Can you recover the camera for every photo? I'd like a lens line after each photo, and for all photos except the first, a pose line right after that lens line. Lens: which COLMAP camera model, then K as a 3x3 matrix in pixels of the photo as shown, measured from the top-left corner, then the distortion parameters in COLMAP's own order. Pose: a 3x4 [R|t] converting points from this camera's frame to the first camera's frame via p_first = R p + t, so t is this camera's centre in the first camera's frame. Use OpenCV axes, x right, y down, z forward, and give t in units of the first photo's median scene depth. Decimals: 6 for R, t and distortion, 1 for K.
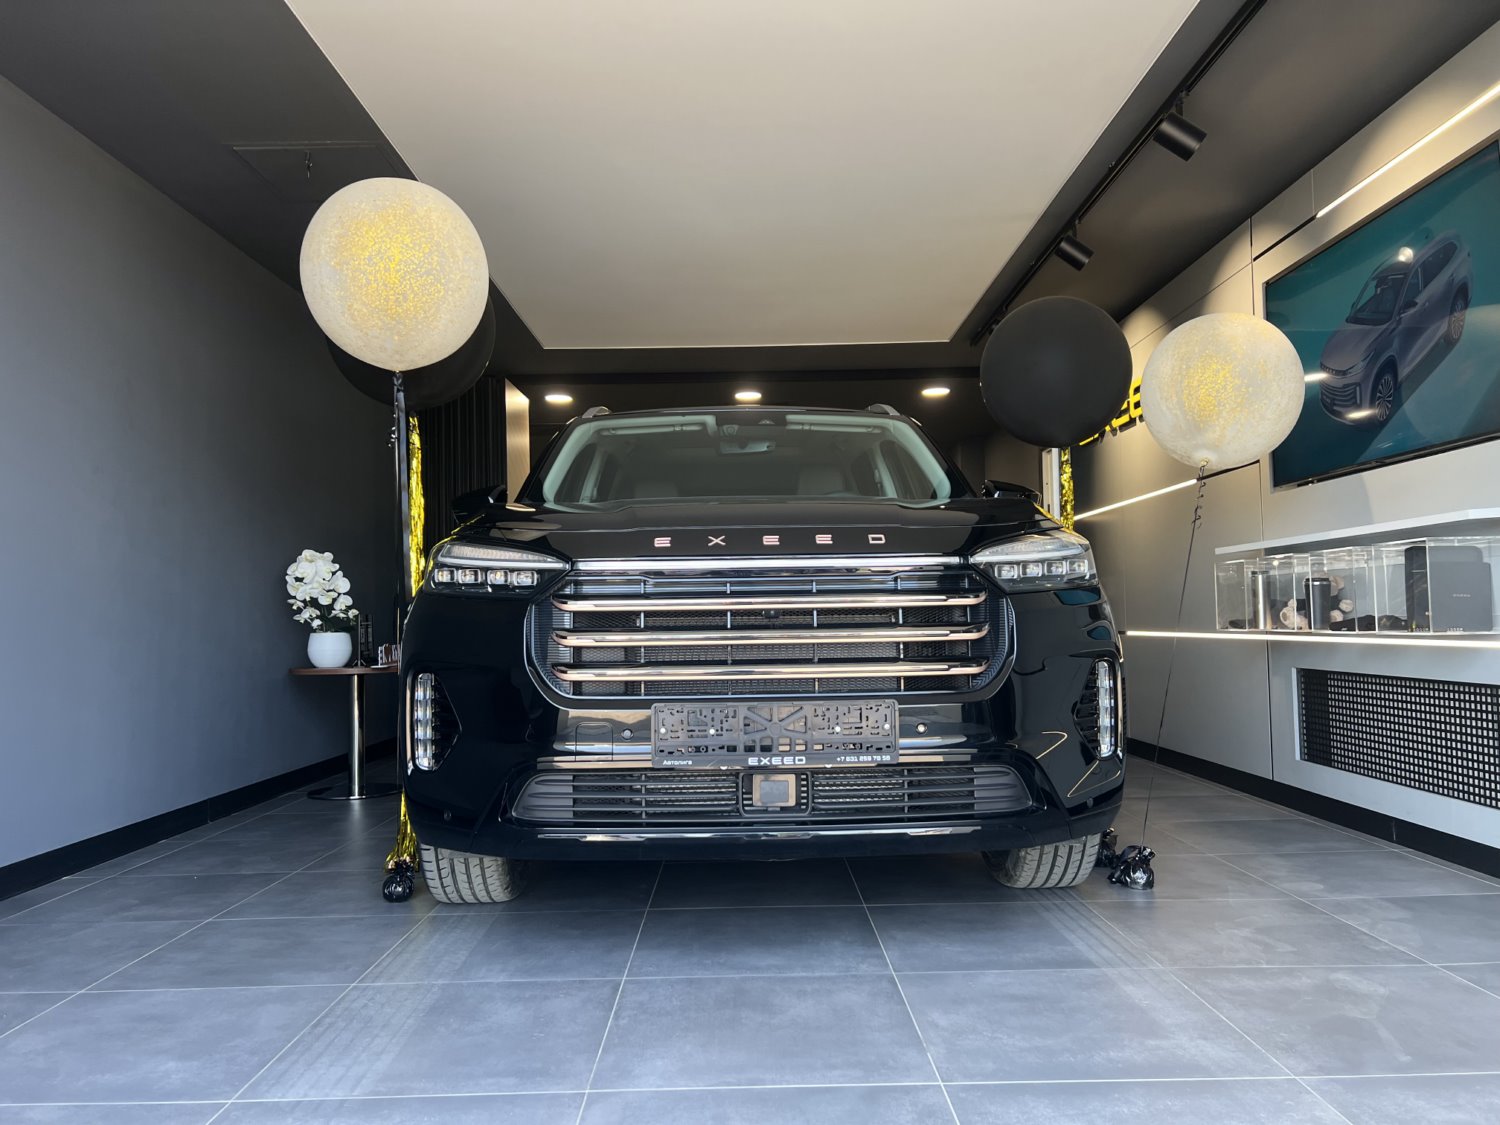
lens RADIAL K [[1108.6, 0, 744.6], [0, 1108.6, 563.3], [0, 0, 1]] dist [0.076522, -0.112359]
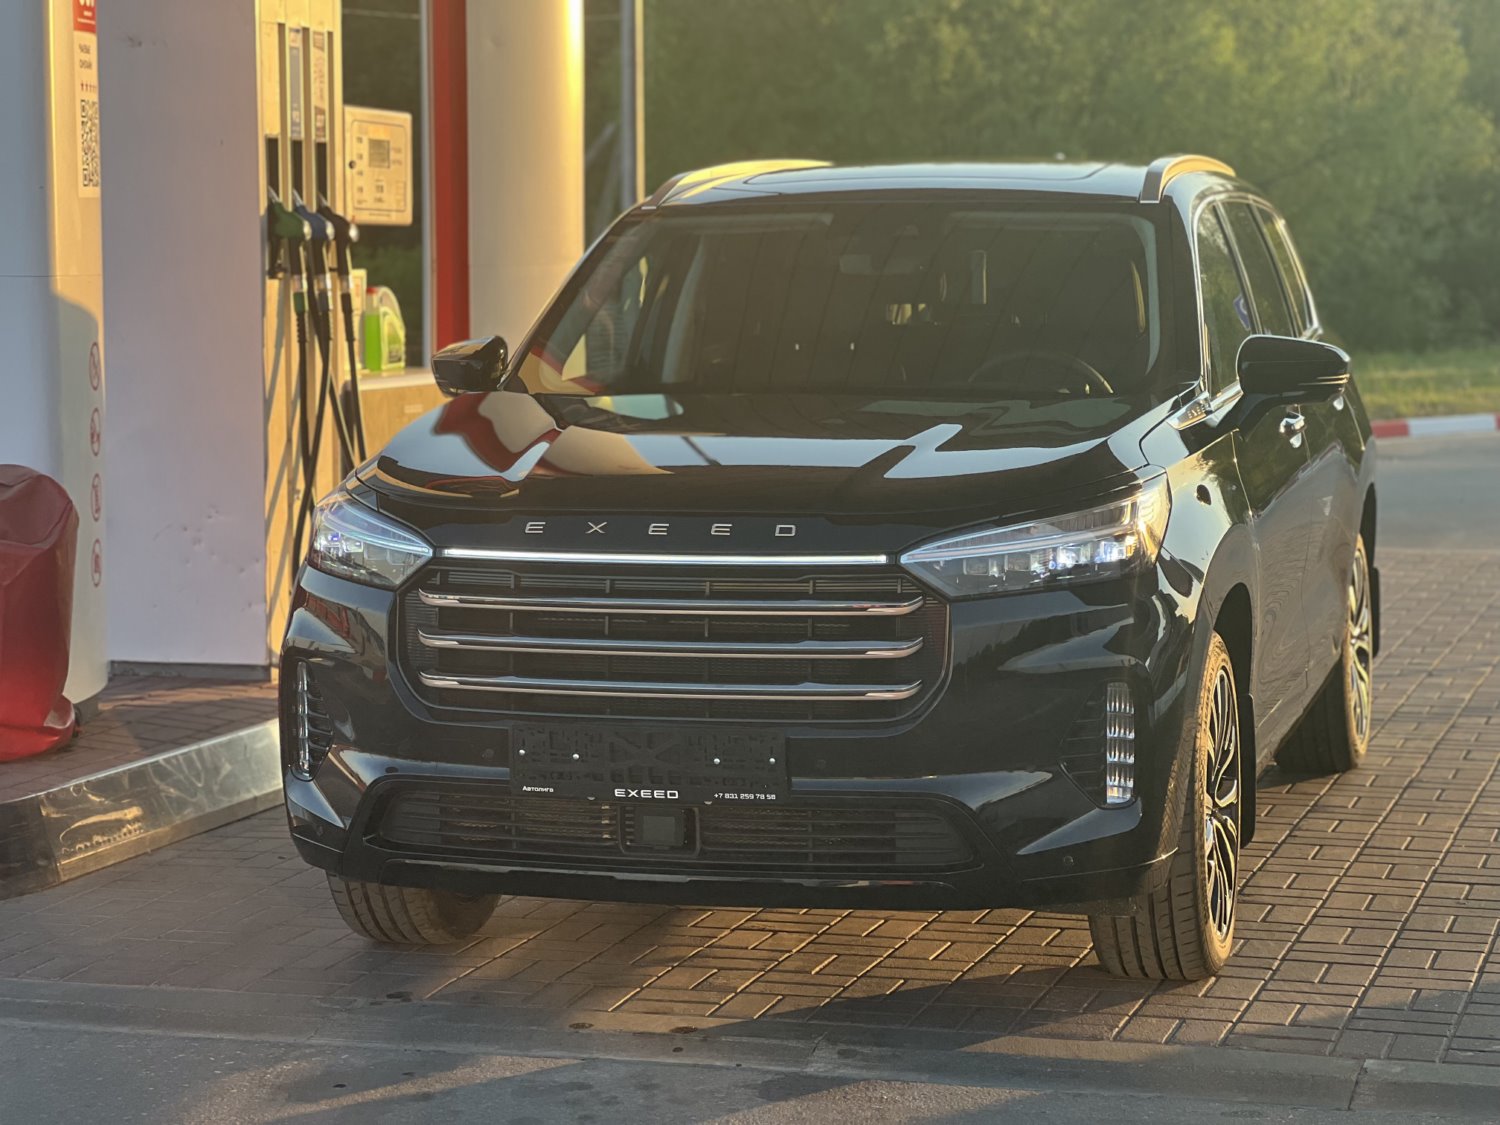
lens RADIAL K [[3325.3, 0, 750.0], [0, 3325.3, 562.5], [0, 0, 1]] dist [-0.641830, 12.499592]
pose [[0.954040, 0.032154, -0.297950, 0.817832], [0.010751, 0.989915, 0.141255, -0.341329], [0.299487, -0.137967, 0.944072, -1.298411]]
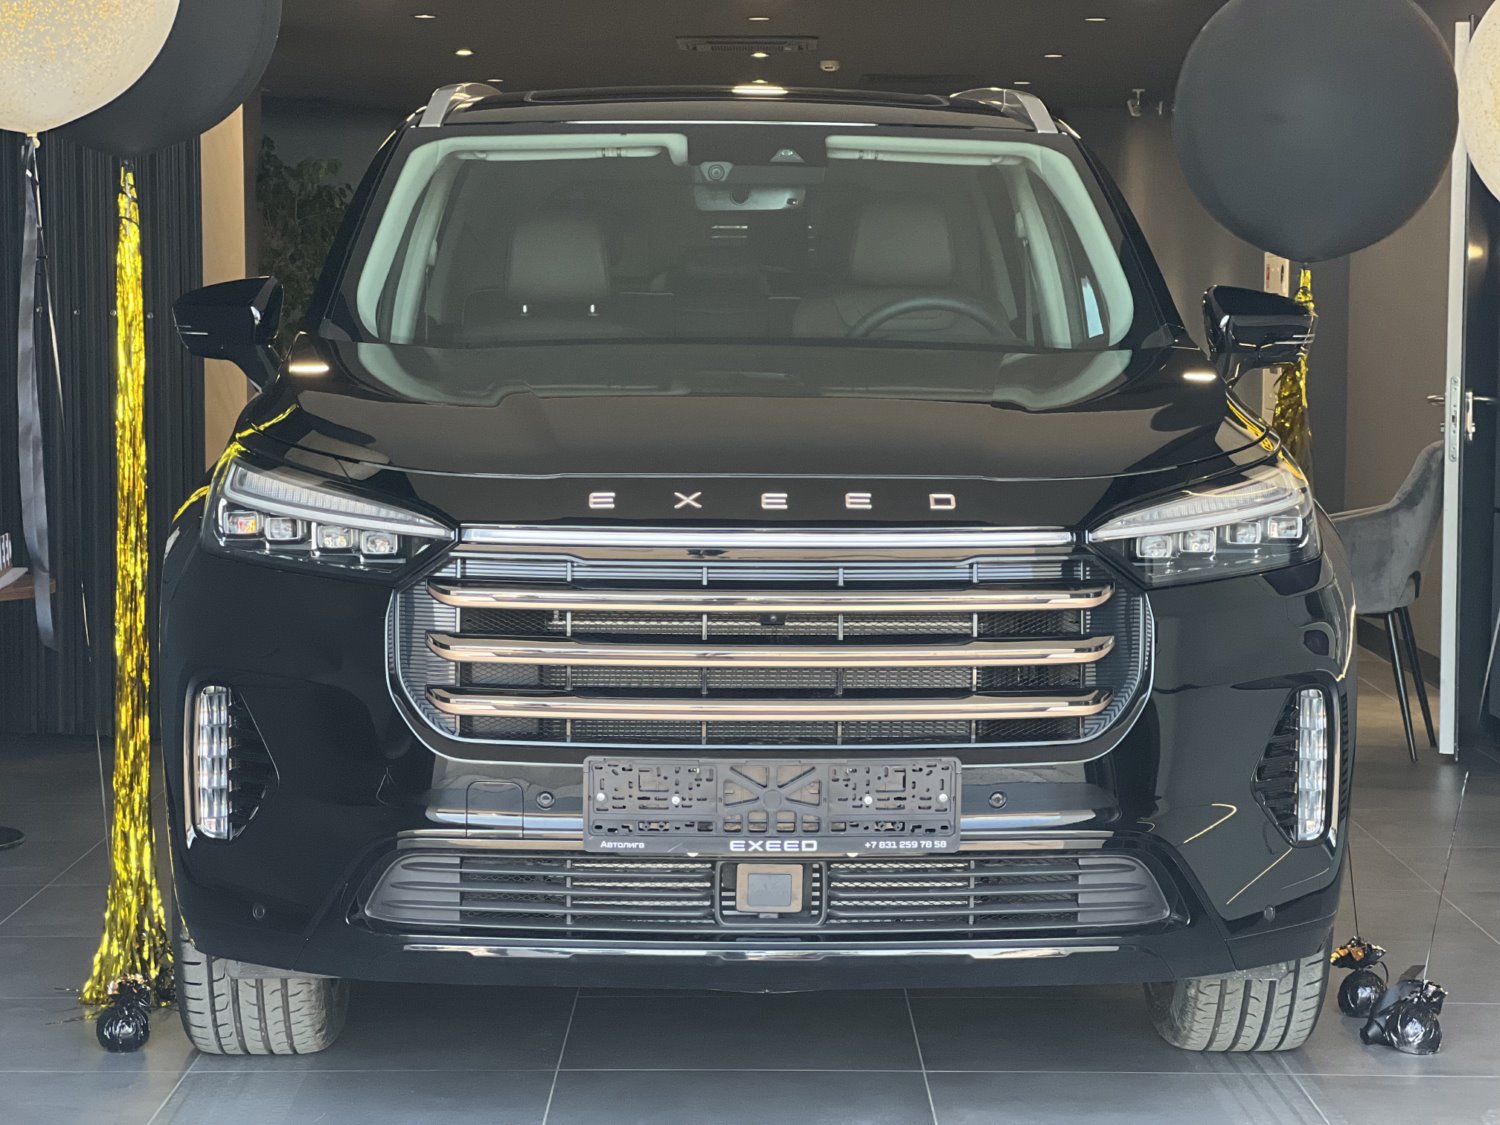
lens RADIAL K [[3325.3, 0, 750.0], [0, 3325.3, 562.5], [0, 0, 1]] dist [-0.641830, 12.499592]
pose [[0.999750, 0.022355, 0.000744, 0.009429], [-0.022278, 0.992221, 0.122482, -0.215916], [0.001999, -0.122468, 0.992471, -0.873787]]
